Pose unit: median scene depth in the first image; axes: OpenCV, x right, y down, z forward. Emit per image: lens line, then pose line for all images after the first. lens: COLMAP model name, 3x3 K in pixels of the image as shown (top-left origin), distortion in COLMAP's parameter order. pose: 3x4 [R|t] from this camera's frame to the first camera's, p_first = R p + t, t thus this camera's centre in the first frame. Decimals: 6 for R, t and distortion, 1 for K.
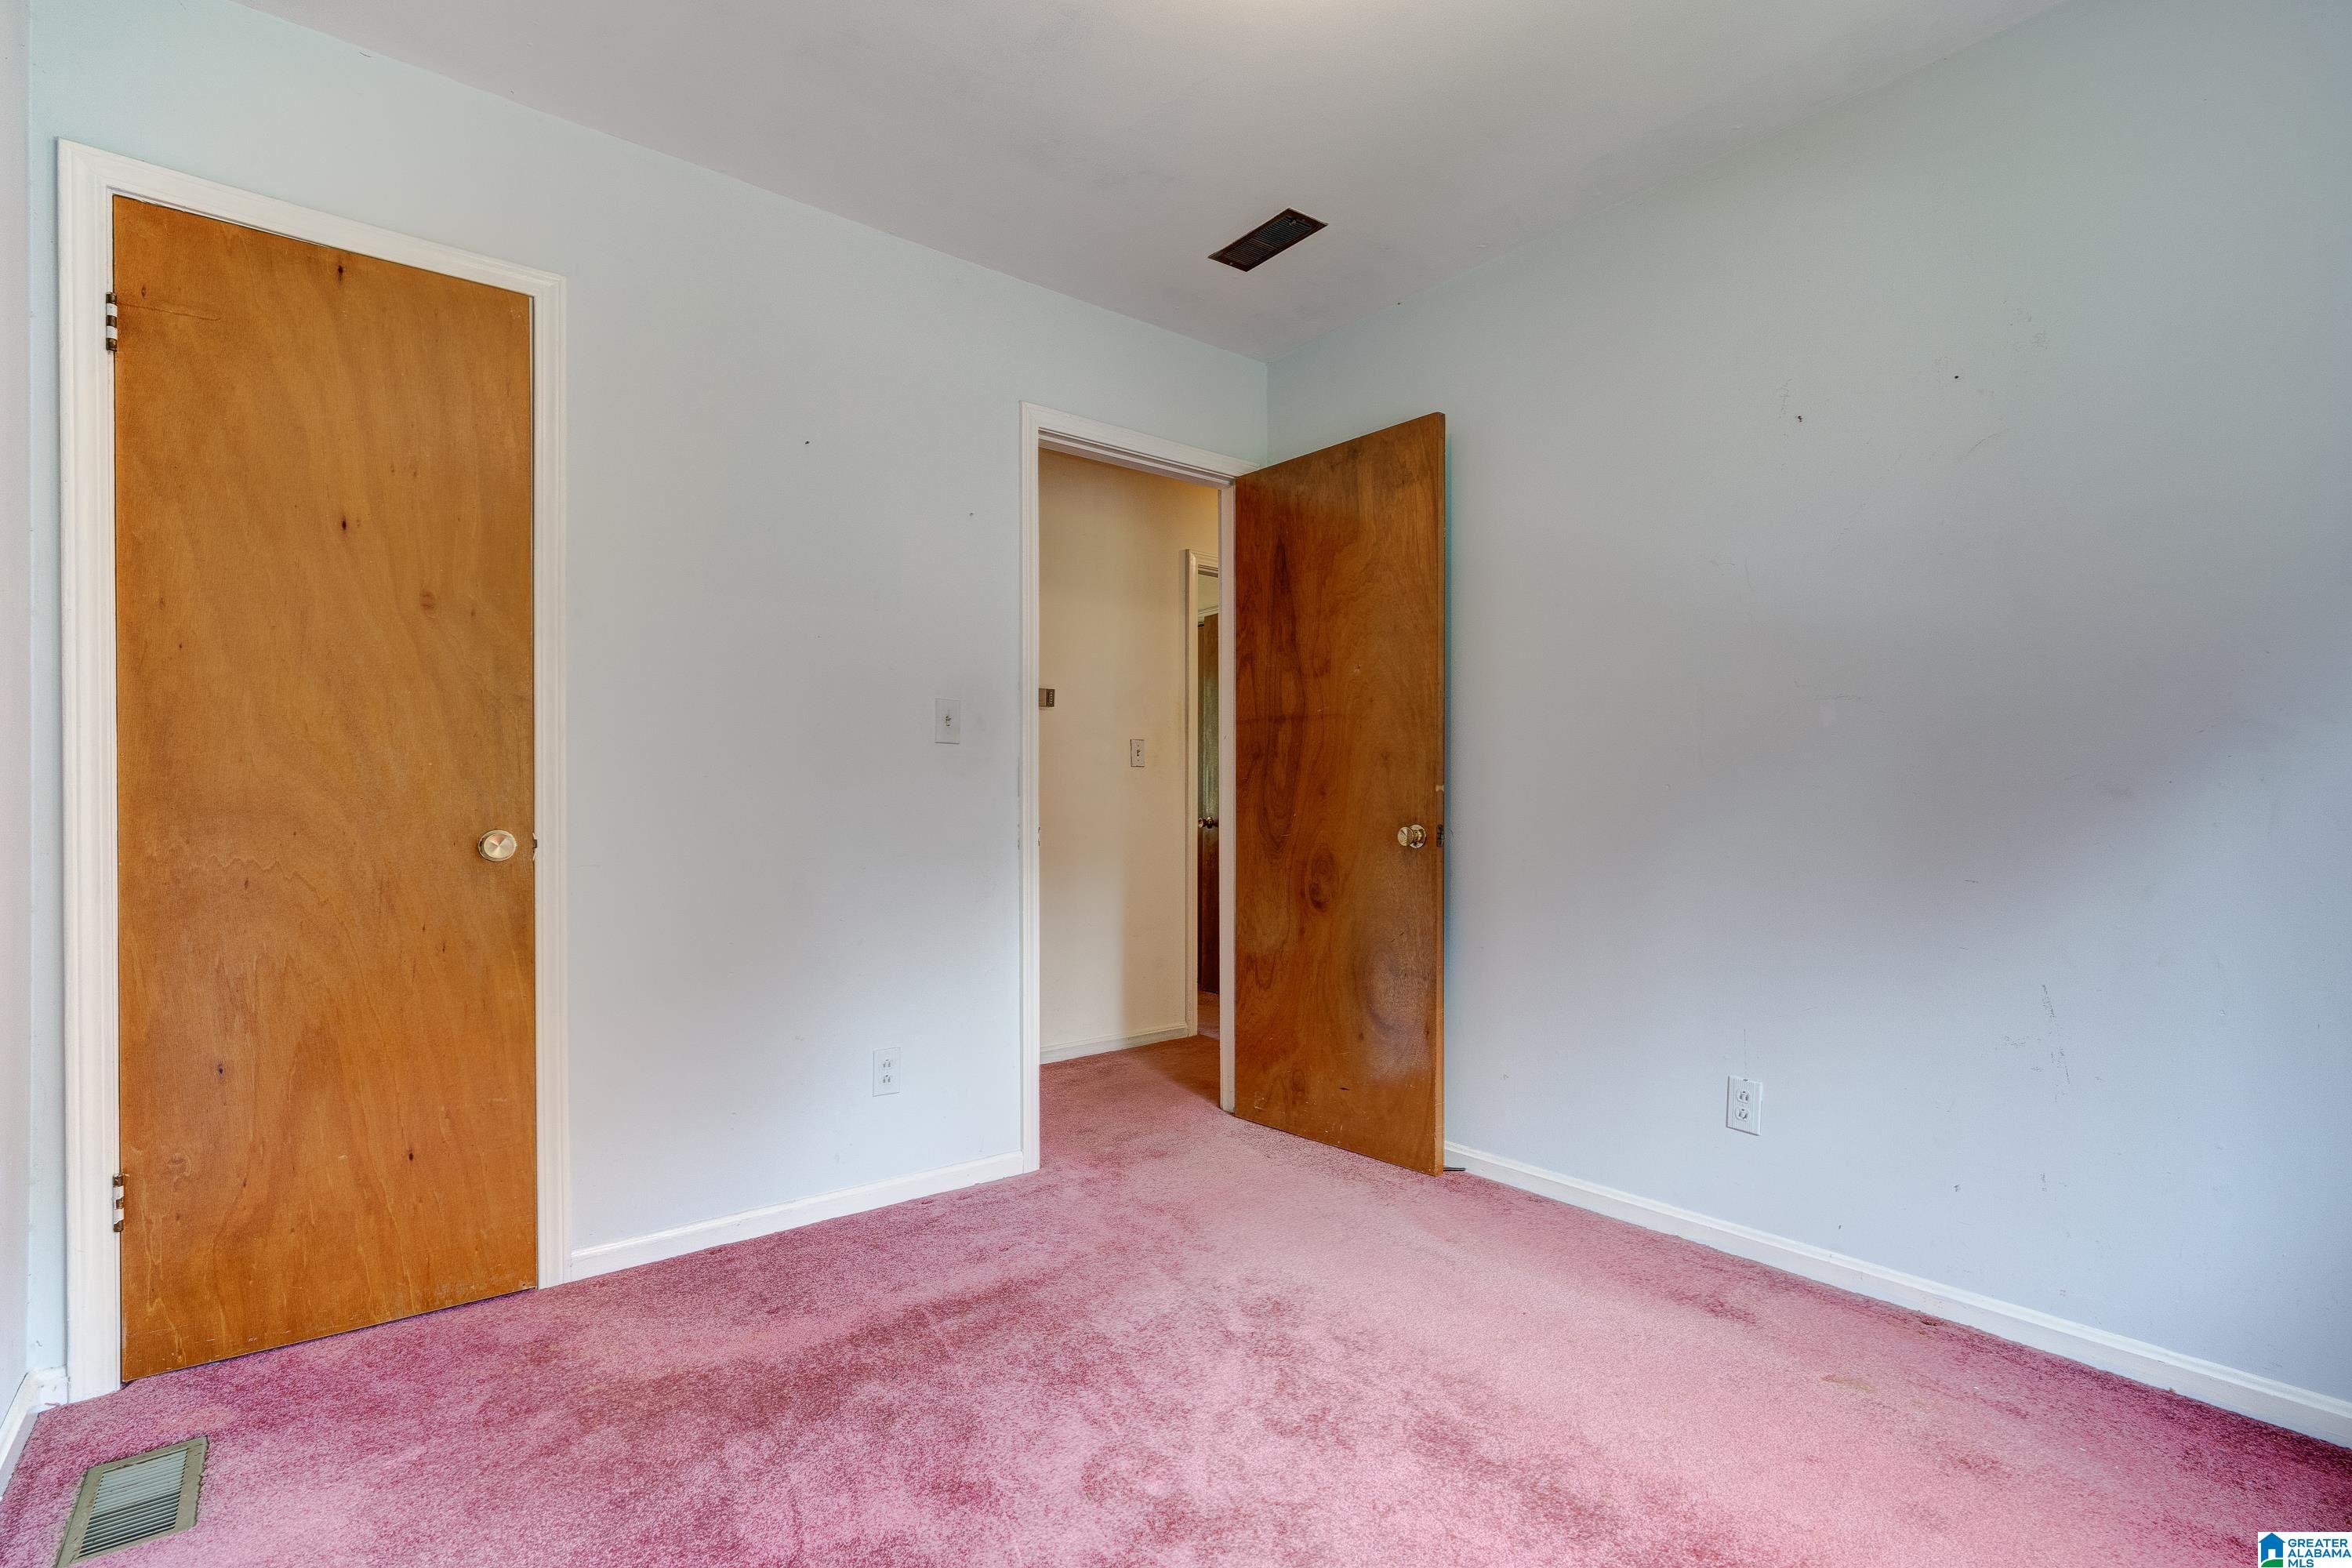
lens RADIAL K [[1066.0, 0, 1190.2], [0, 1066.0, 805.2], [0, 0, 1]] dist [-0.007906, 0.004232]
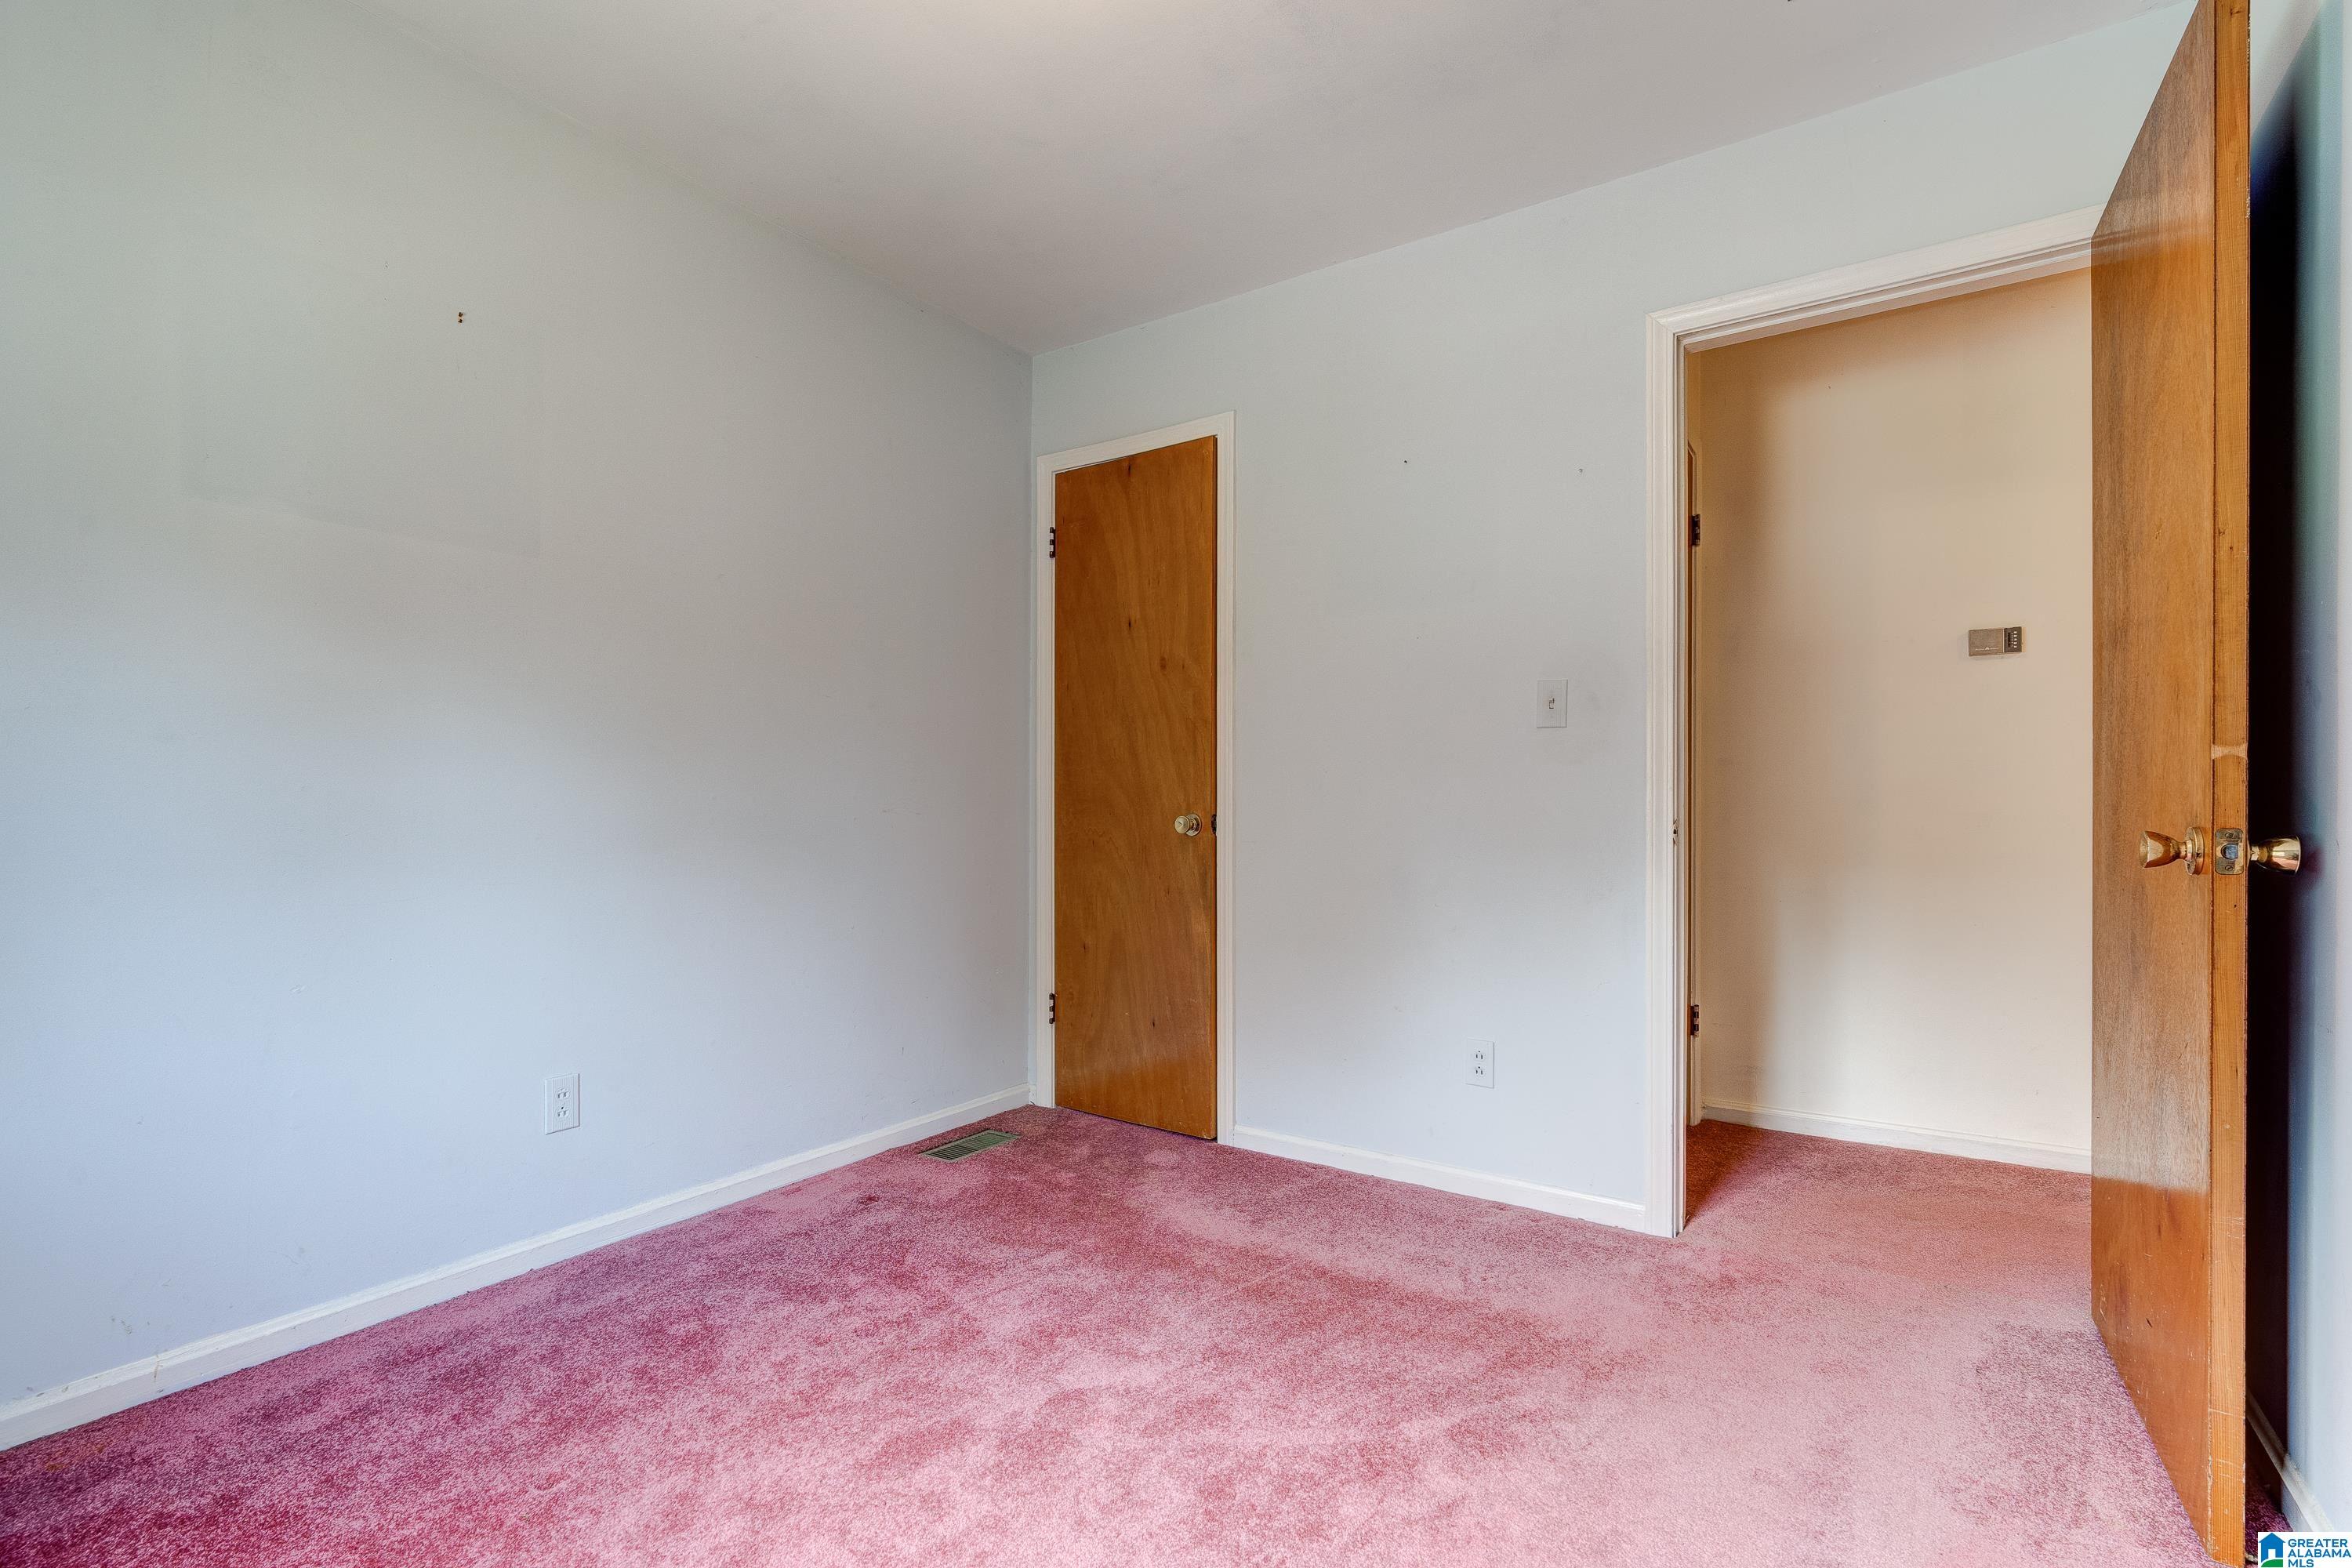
lens RADIAL K [[1066.0, 0, 1193.8], [0, 1066.0, 796.4], [0, 0, 1]] dist [-0.007906, 0.004232]
pose [[0.307936, -0.007651, -0.951376, 0.731741], [0.002064, 0.999971, -0.007374, 0.010393], [0.951405, 0.000308, 0.307942, 0.555661]]
